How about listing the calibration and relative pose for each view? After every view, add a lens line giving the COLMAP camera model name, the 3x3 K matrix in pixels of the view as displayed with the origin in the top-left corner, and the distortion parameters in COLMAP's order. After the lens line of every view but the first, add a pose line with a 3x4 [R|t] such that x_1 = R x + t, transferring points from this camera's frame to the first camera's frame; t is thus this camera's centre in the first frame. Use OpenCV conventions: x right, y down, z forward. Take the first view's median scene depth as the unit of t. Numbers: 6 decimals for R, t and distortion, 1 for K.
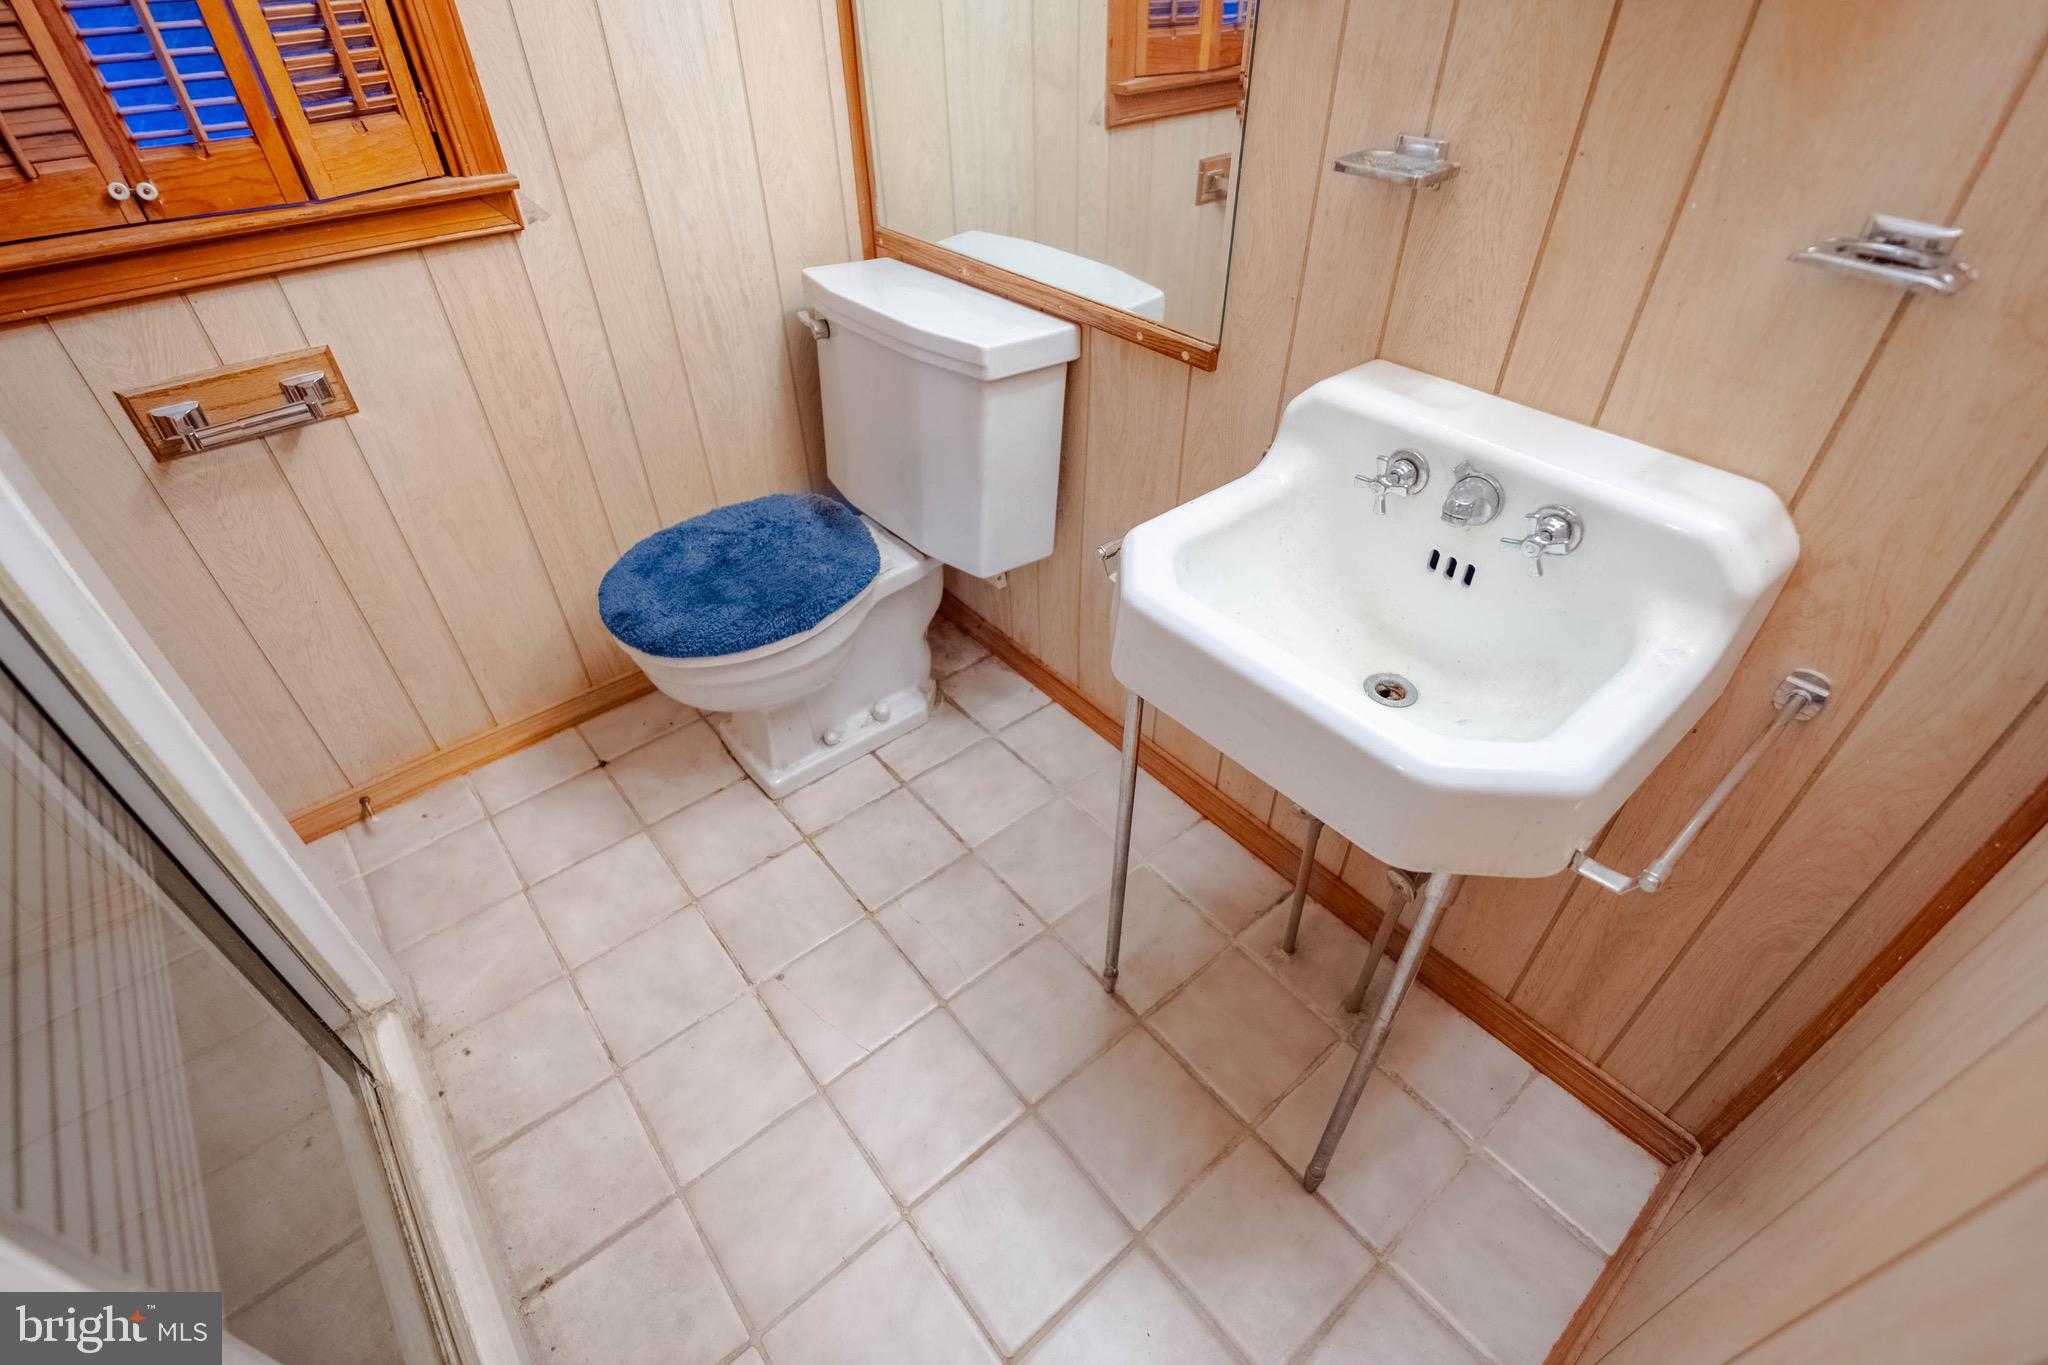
lens RADIAL K [[941.1, 0, 1023.7], [0, 941.1, 684.5], [0, 0, 1]] dist [-0.008483, -0.003102]
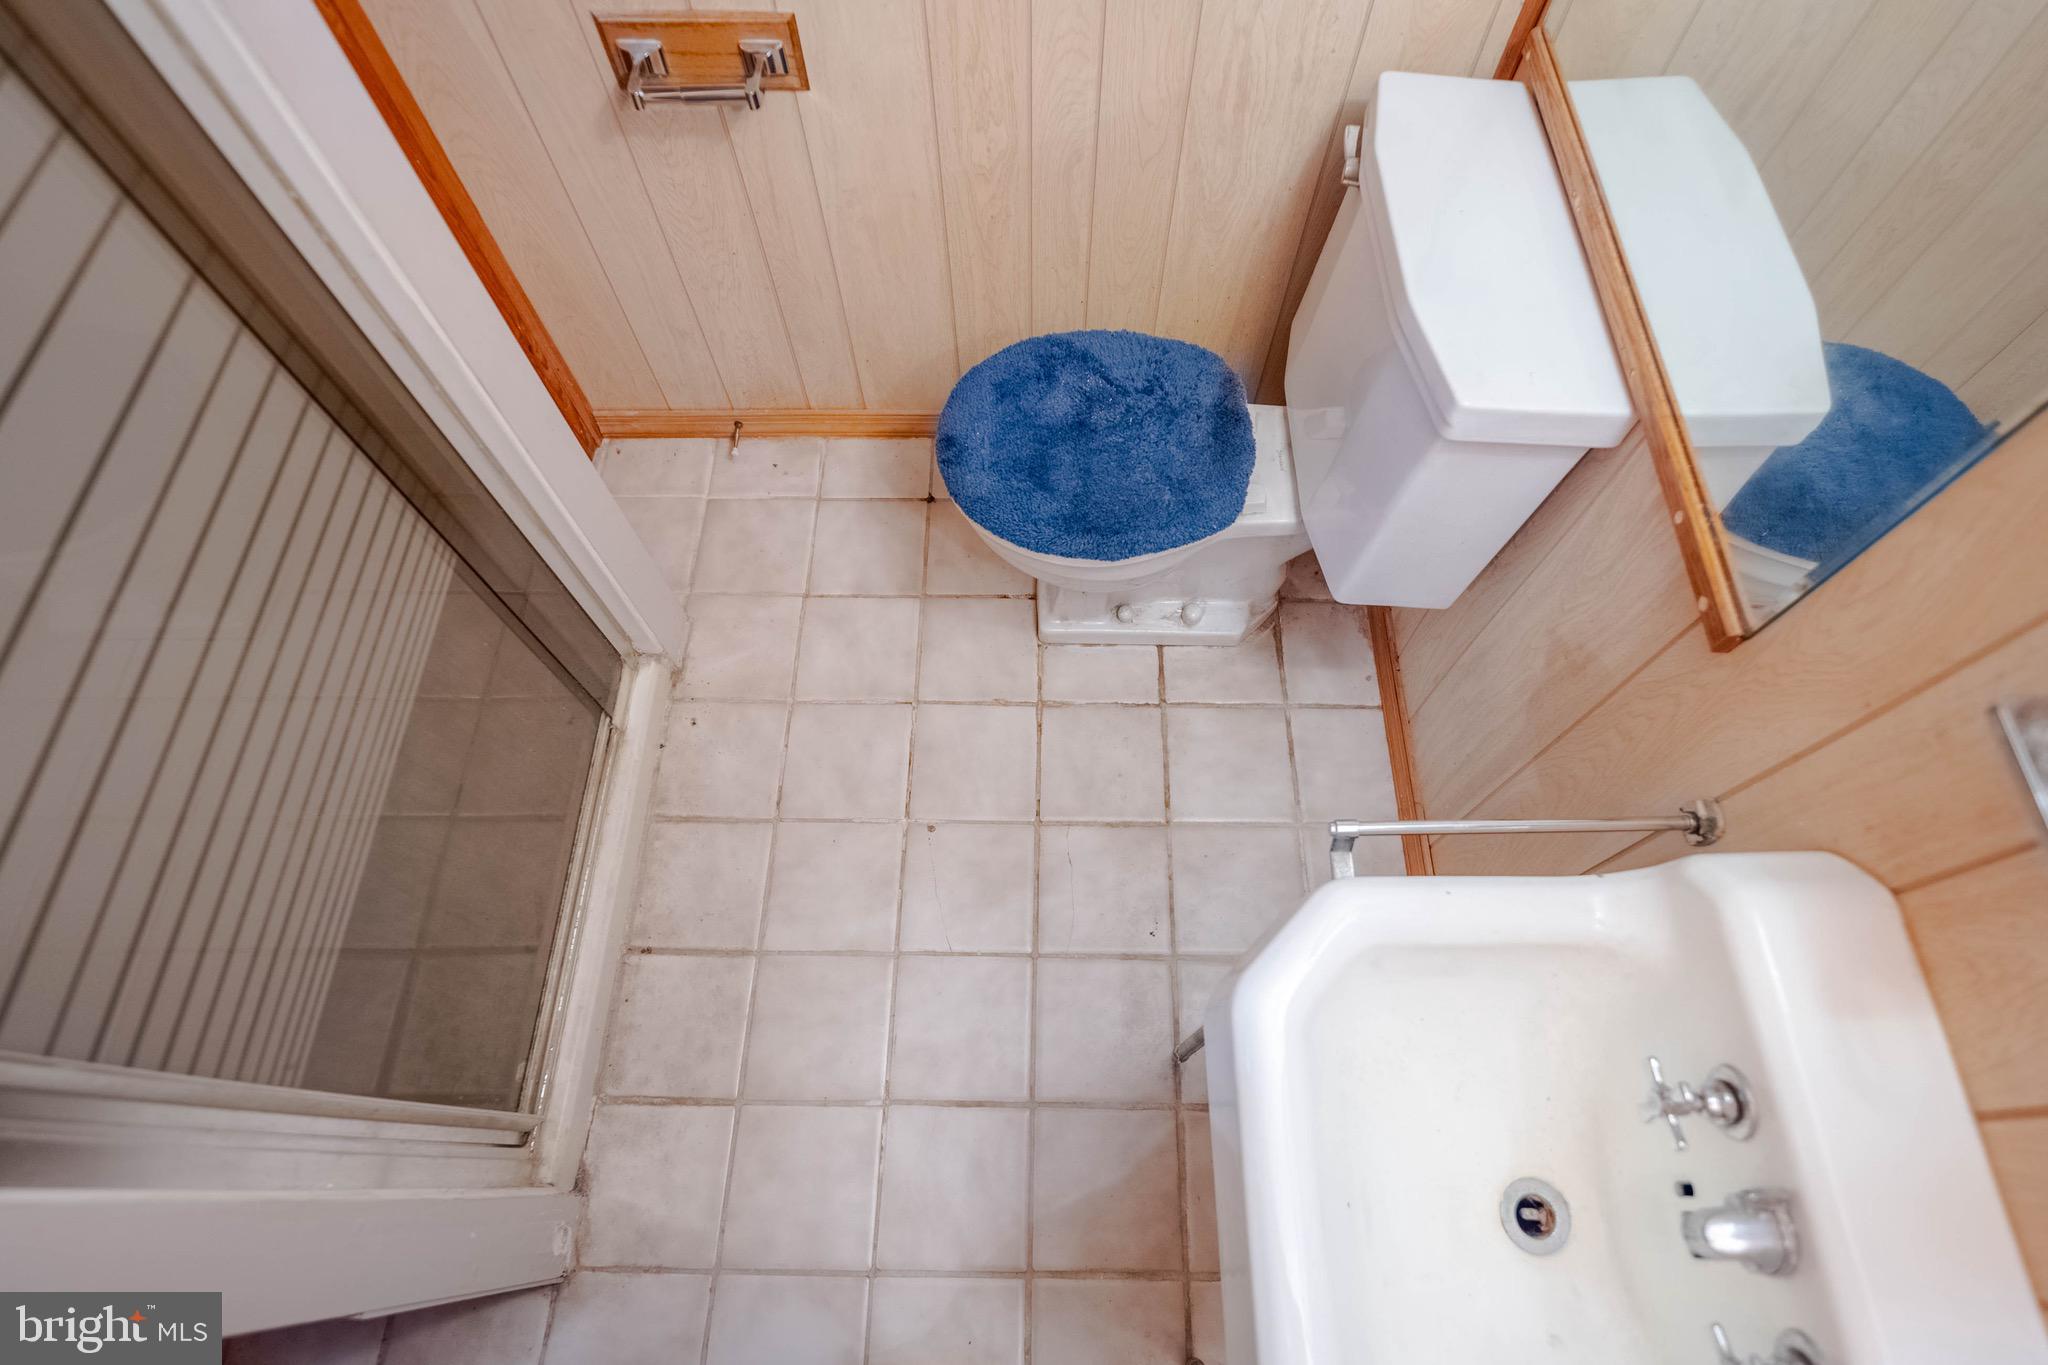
lens RADIAL K [[1015.8, 0, 1024.2], [0, 1015.8, 683.0], [0, 0, 1]] dist [0.000122, -0.000726]
pose [[0.763153, 0.582714, -0.279359, 0.038071], [-0.415296, 0.773458, 0.478845, -0.385488], [0.495102, -0.249415, 0.832266, 0.153972]]
